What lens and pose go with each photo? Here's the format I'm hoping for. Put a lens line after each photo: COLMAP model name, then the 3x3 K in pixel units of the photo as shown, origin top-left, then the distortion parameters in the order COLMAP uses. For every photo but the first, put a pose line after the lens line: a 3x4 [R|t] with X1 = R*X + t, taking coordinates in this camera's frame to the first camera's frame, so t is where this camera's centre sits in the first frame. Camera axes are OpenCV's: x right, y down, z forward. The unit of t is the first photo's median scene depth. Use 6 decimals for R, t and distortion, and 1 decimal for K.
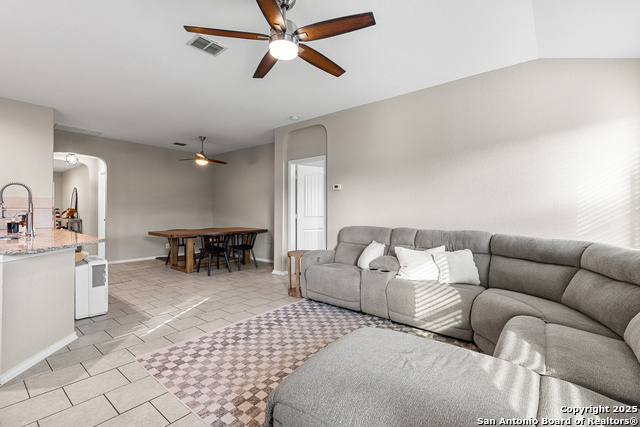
lens RADIAL K [[290.0, 0, 322.6], [0, 290.0, 210.6], [0, 0, 1]] dist [0.013357, 0.000384]
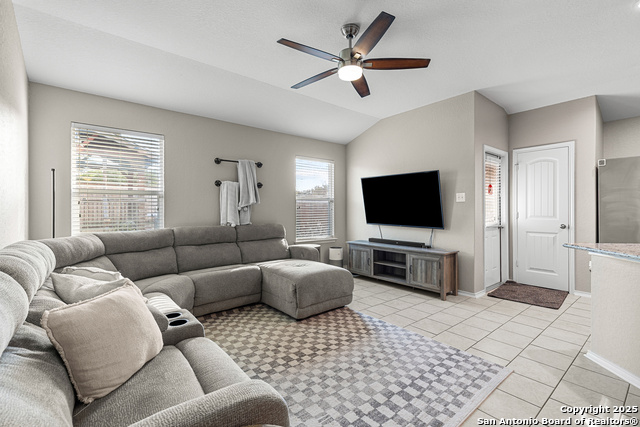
lens RADIAL K [[290.0, 0, 322.6], [0, 290.0, 208.4], [0, 0, 1]] dist [0.013357, 0.000384]
pose [[-0.979737, -0.003092, 0.200263, -0.205988], [-0.003259, 0.999995, -0.000504, 0.000778], [-0.200261, -0.001146, -0.979742, 1.698826]]
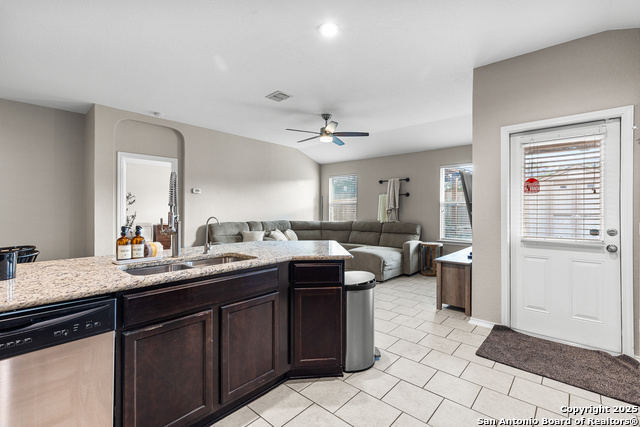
lens RADIAL K [[290.0, 0, 320.8], [0, 290.0, 213.1], [0, 0, 1]] dist [0.013357, 0.000384]
pose [[0.053195, -0.017589, 0.998429, -1.798725], [-0.004898, 0.999828, 0.017874, -0.024216], [-0.998572, -0.005841, 0.053100, 0.714730]]
